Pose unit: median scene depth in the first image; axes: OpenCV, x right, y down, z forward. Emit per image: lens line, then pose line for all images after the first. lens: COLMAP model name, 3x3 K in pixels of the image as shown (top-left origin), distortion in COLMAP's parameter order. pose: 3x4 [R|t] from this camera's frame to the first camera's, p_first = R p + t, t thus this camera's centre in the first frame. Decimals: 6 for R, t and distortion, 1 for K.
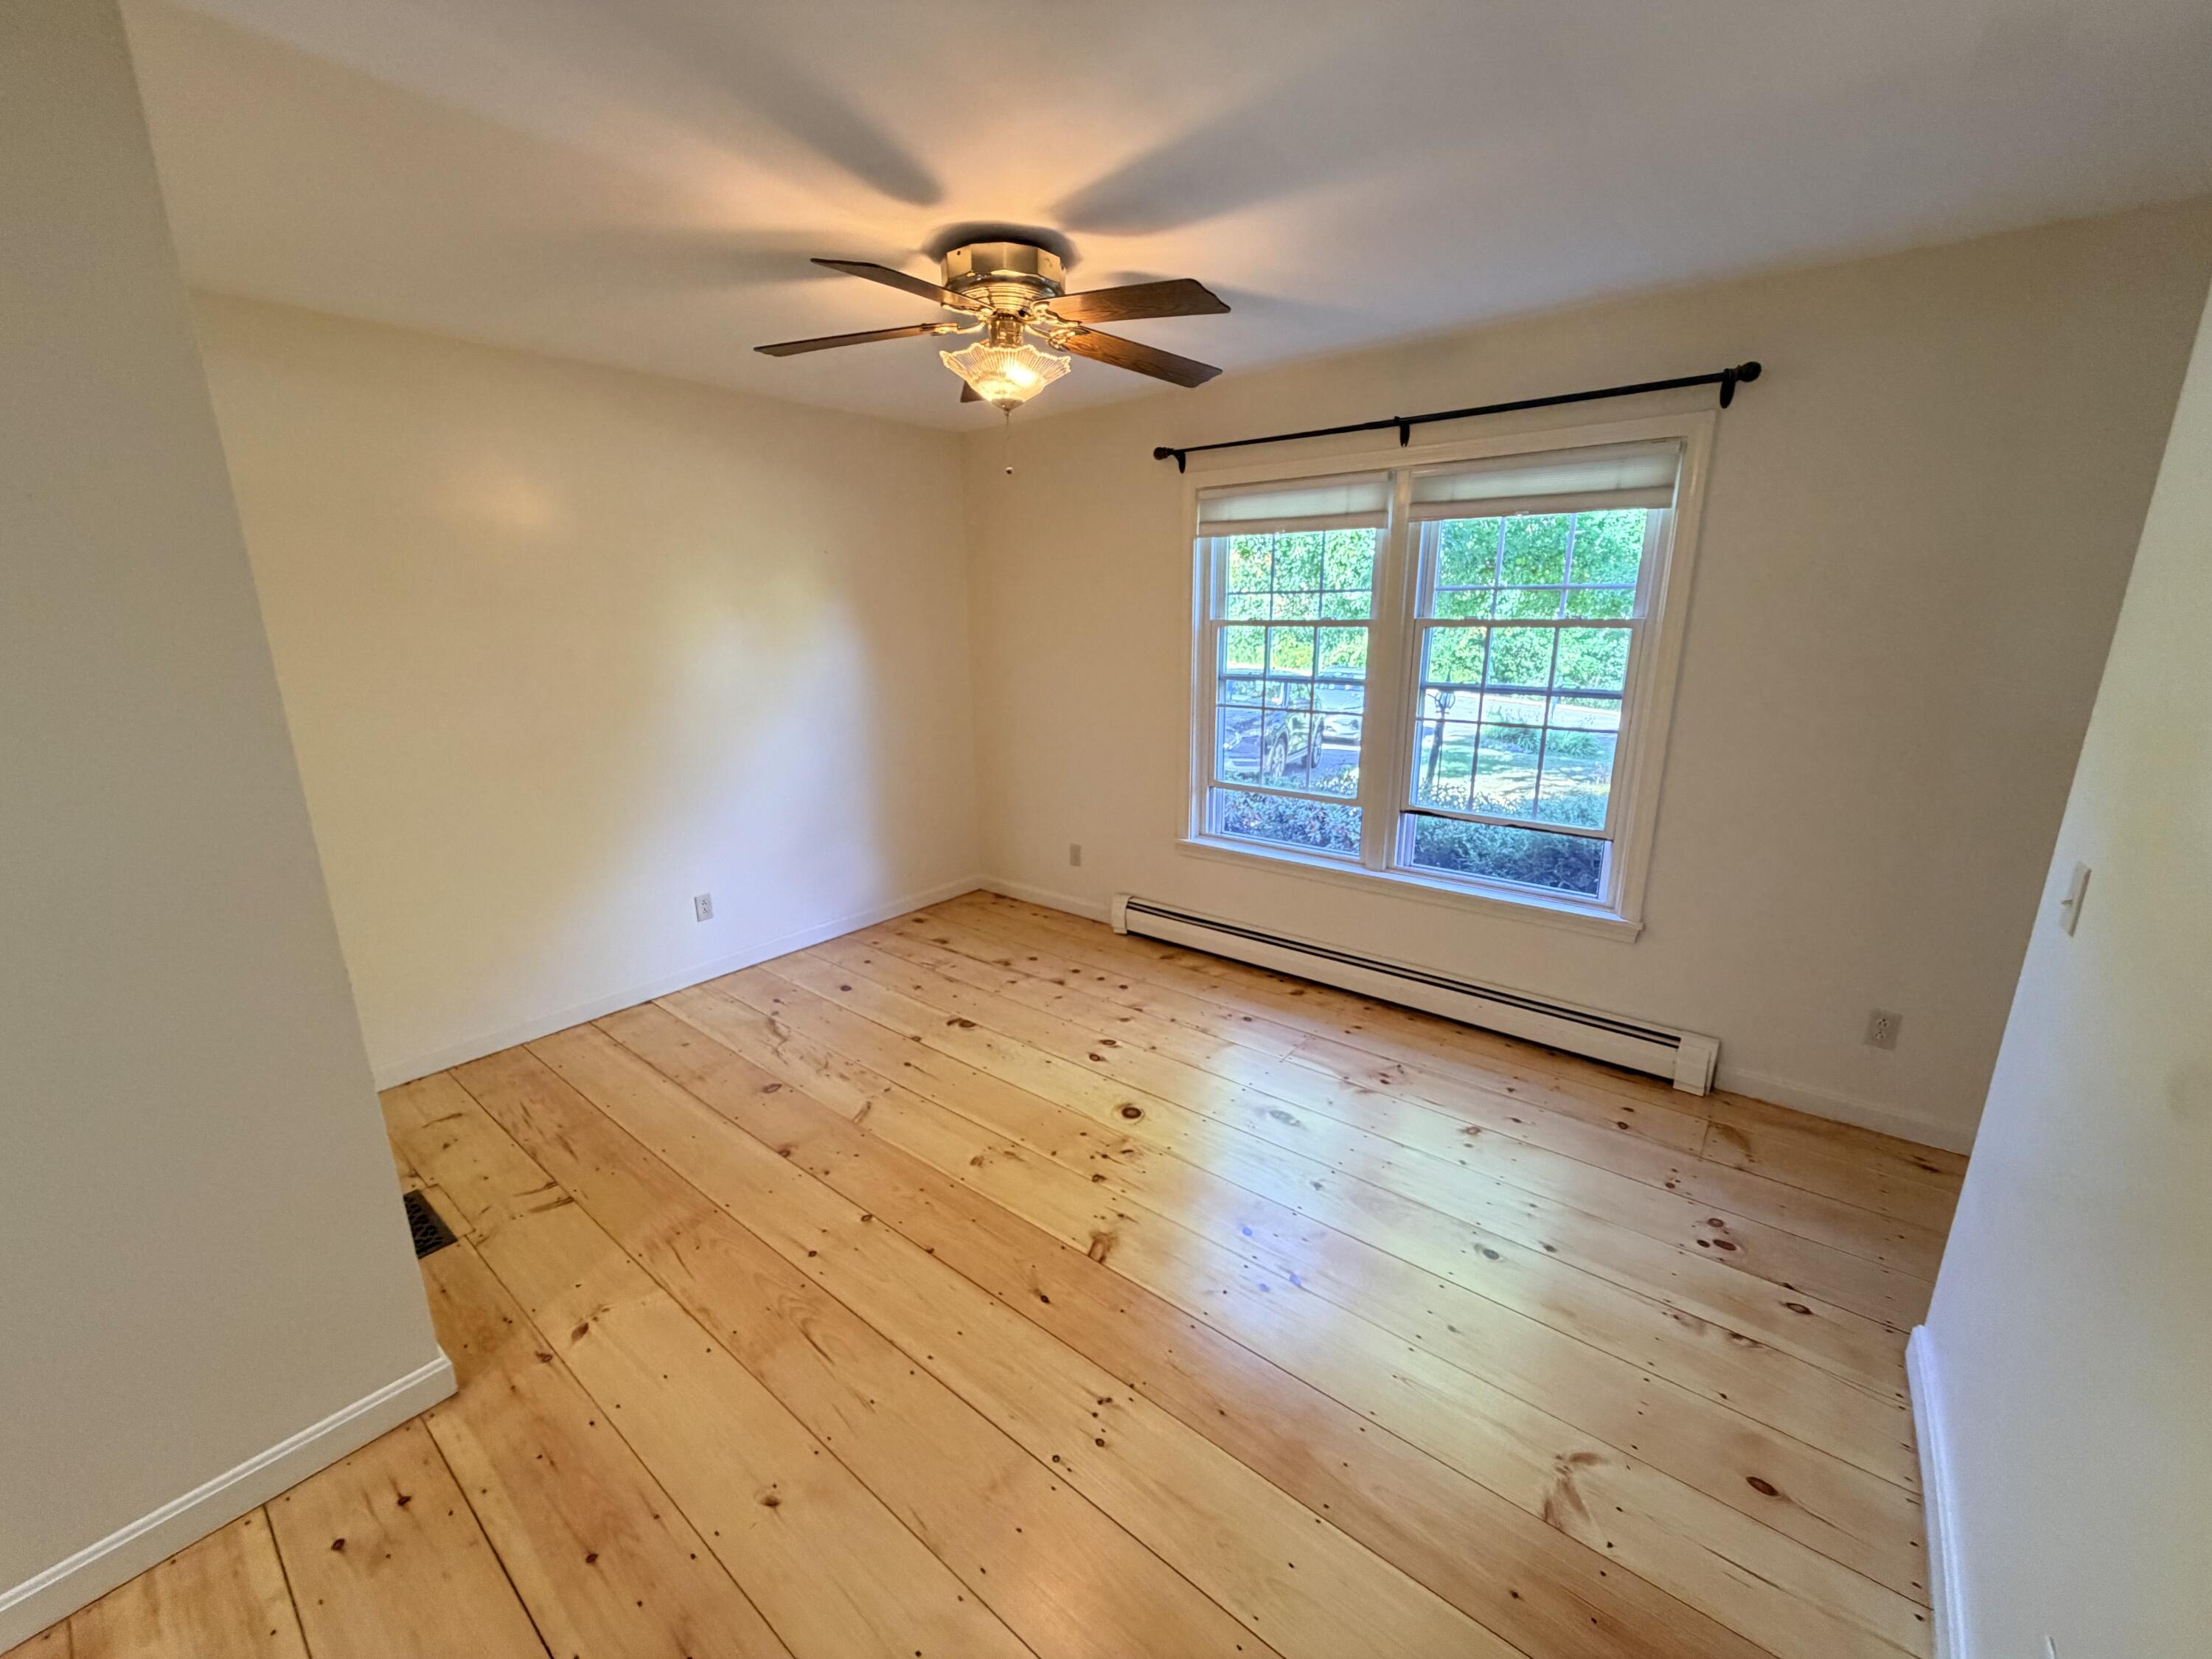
lens RADIAL K [[880.9, 0, 1104.7], [0, 880.9, 837.3], [0, 0, 1]] dist [0.000983, -0.000065]
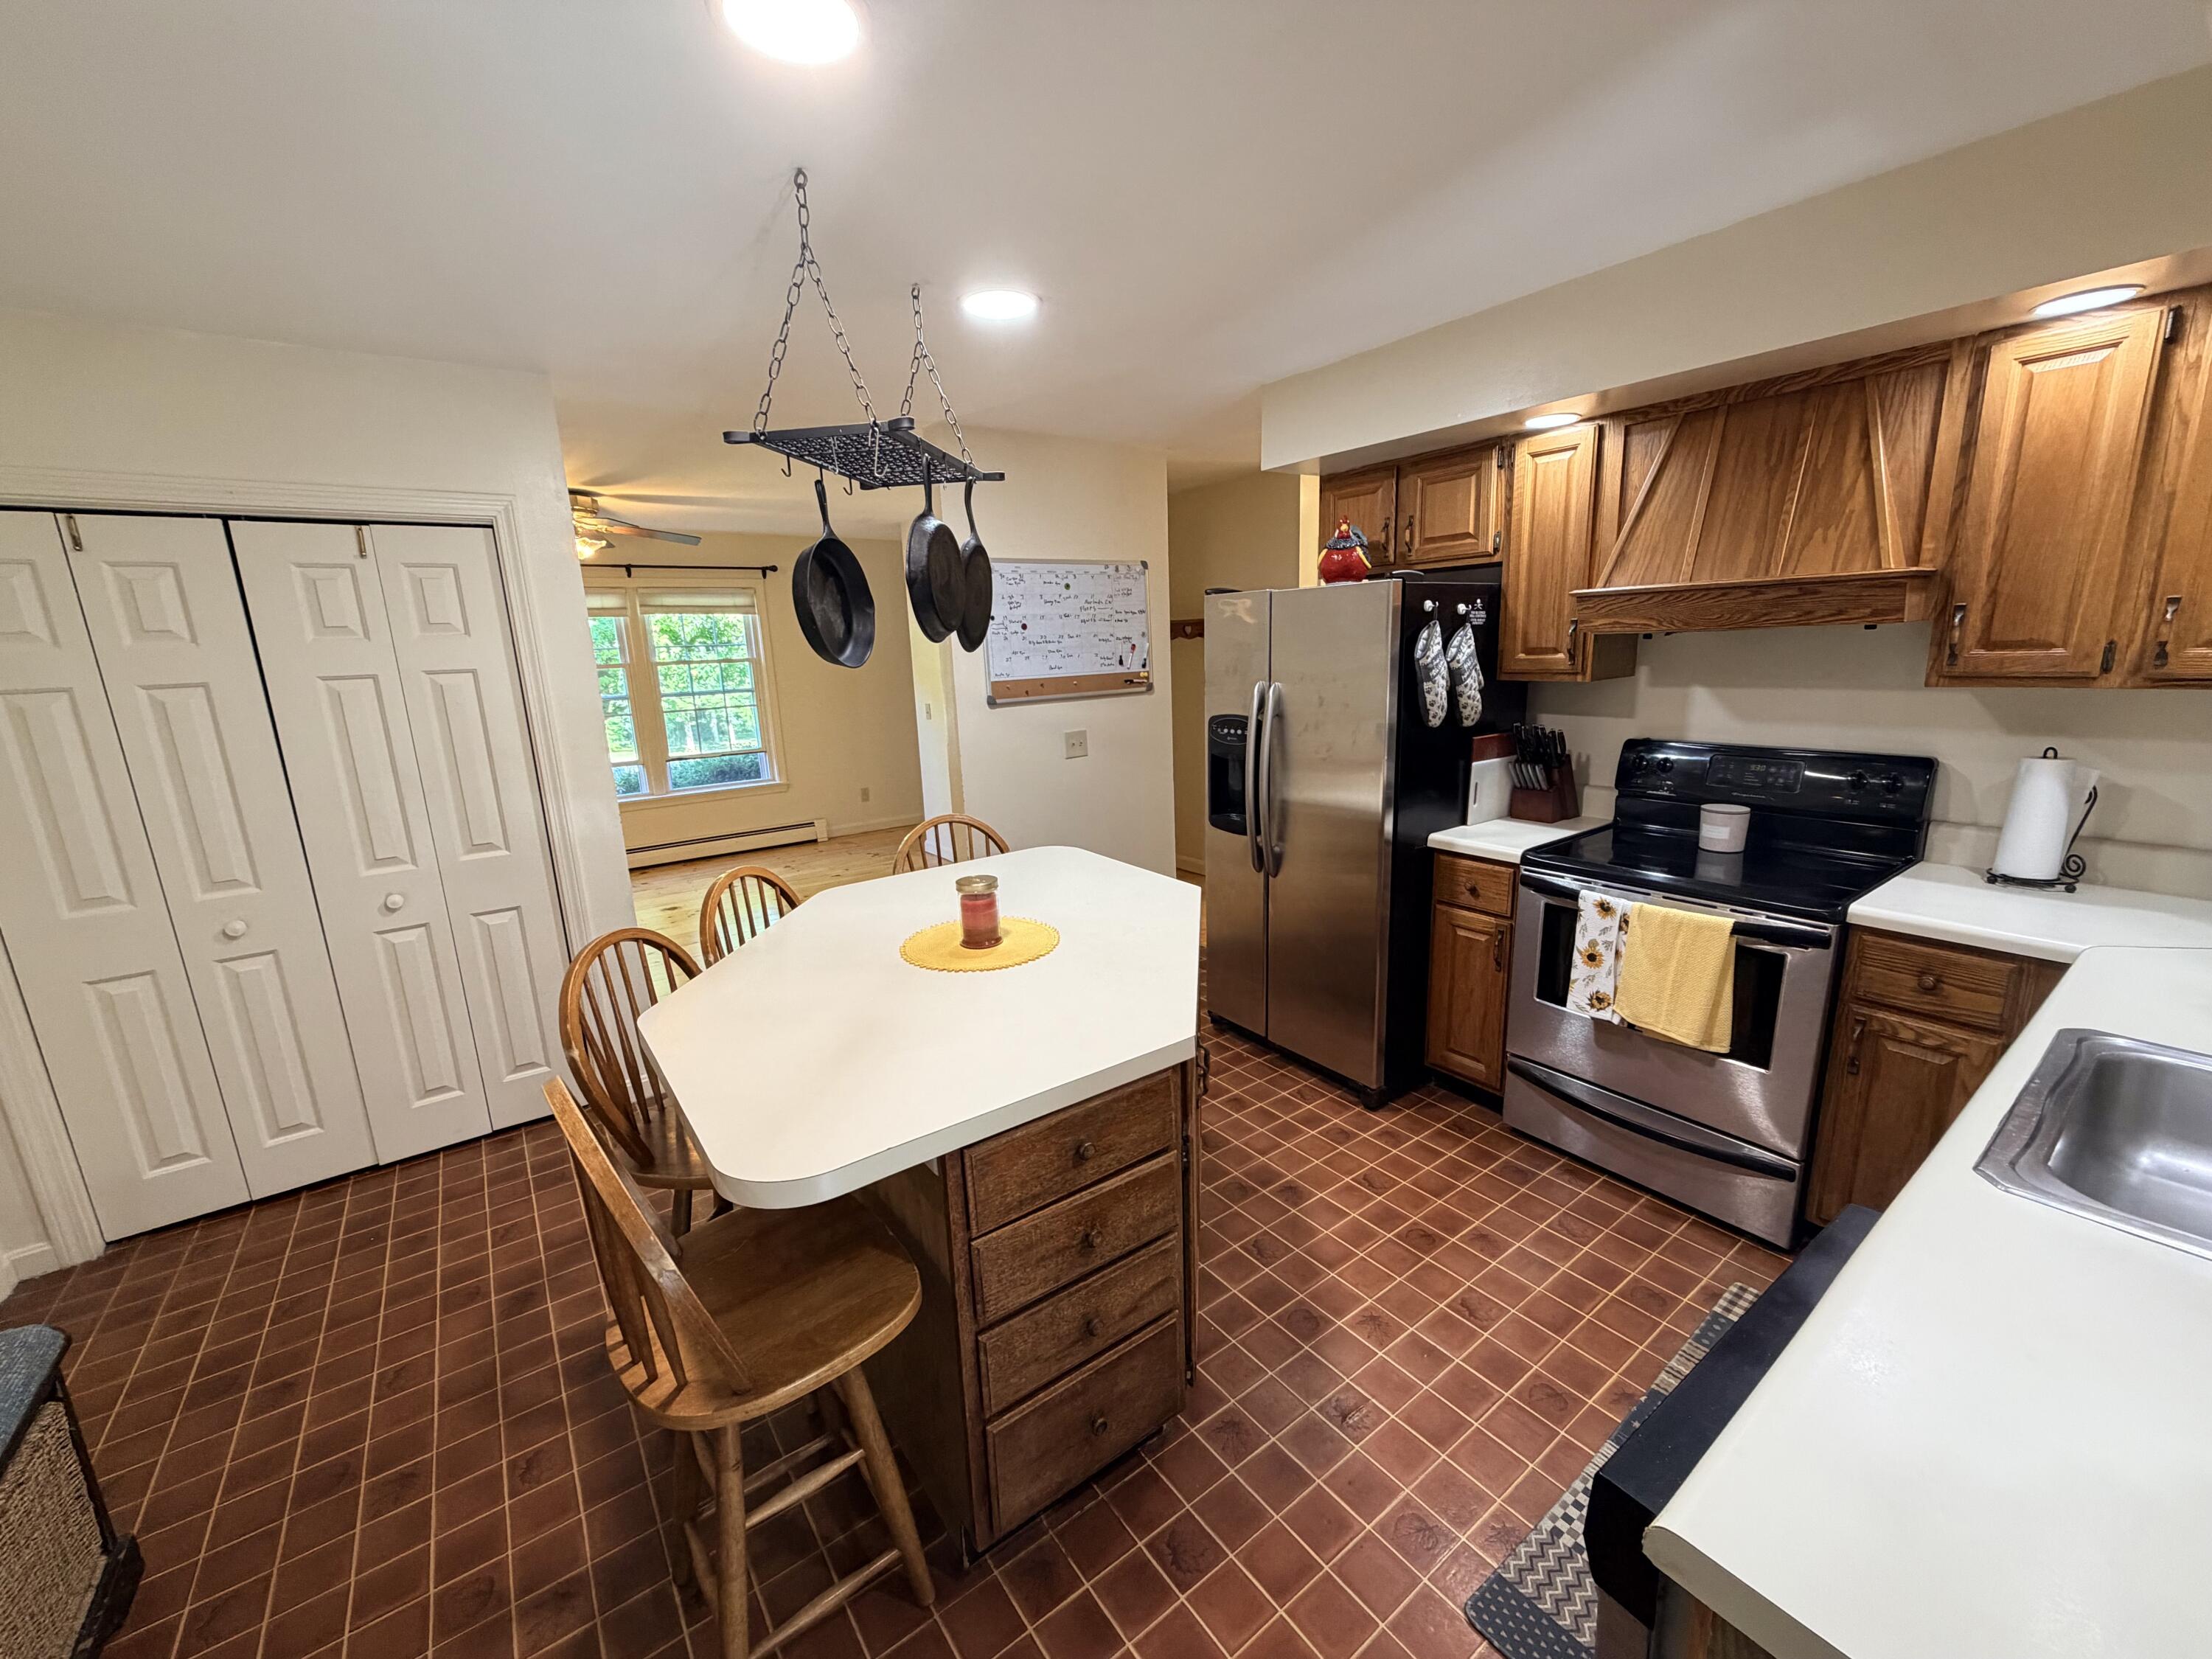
lens RADIAL K [[880.9, 0, 1104.7], [0, 880.9, 837.3], [0, 0, 1]] dist [0.000983, -0.000065]
pose [[0.253119, -0.212886, 0.943722, -1.492933], [0.279235, 0.950048, 0.139418, 0.149437], [-0.926260, 0.228231, 0.299921, -0.500374]]
